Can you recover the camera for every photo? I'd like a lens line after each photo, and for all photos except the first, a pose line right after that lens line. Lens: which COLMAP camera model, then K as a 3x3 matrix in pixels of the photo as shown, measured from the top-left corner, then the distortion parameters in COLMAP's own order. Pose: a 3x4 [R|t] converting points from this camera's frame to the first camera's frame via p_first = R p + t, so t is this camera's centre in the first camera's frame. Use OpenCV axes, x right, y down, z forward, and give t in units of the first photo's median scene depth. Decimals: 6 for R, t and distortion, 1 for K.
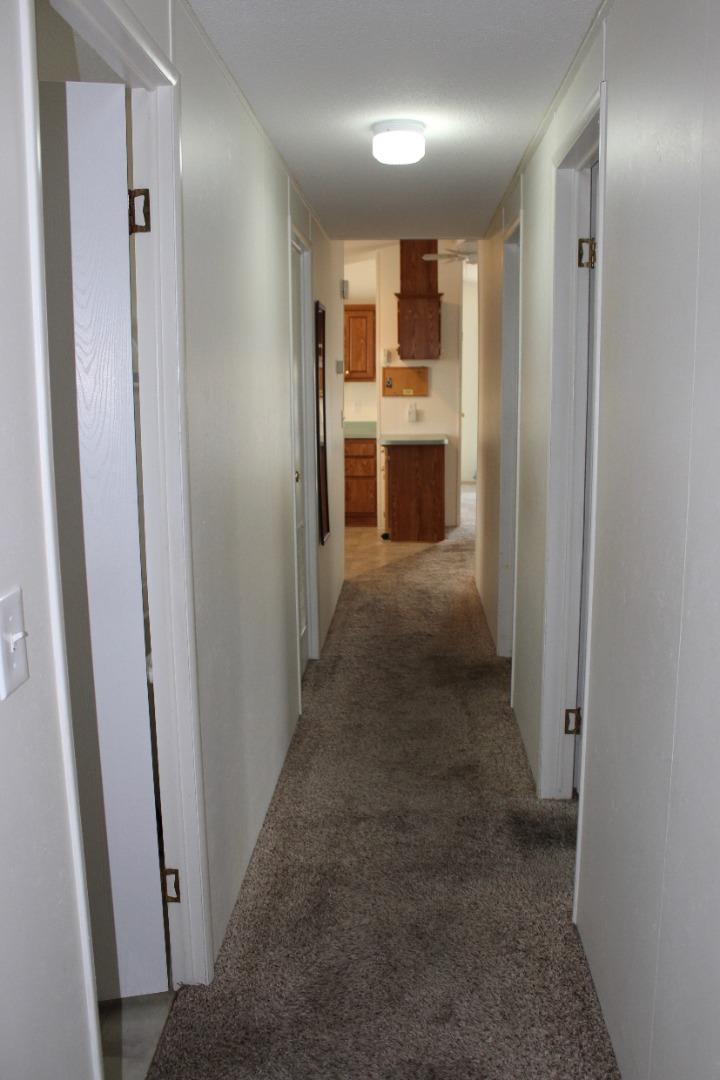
lens RADIAL K [[930.0, 0, 360.0], [0, 930.0, 540.0], [0, 0, 1]] dist [-0.093138, 0.007396]
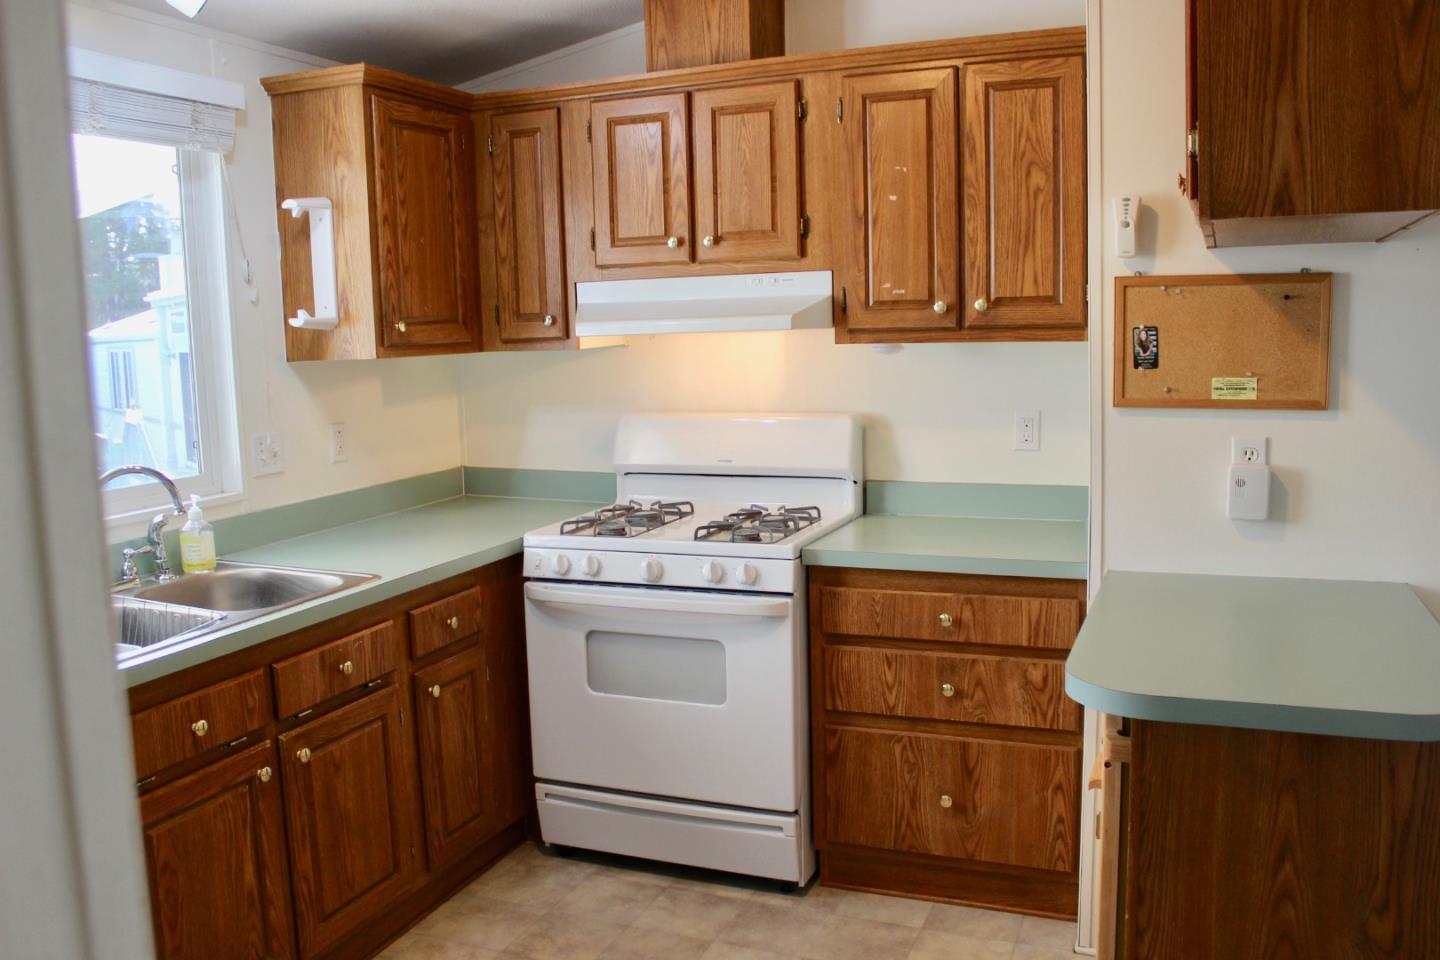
lens RADIAL K [[1240.1, 0, 720.0], [0, 1240.1, 480.0], [0, 0, 1]] dist [-0.093138, 0.007396]
pose [[0.948665, 0.022541, -0.315479, 0.027824], [-0.038120, 0.998335, -0.043298, -0.120213], [0.313978, 0.053101, 0.947944, 0.687217]]
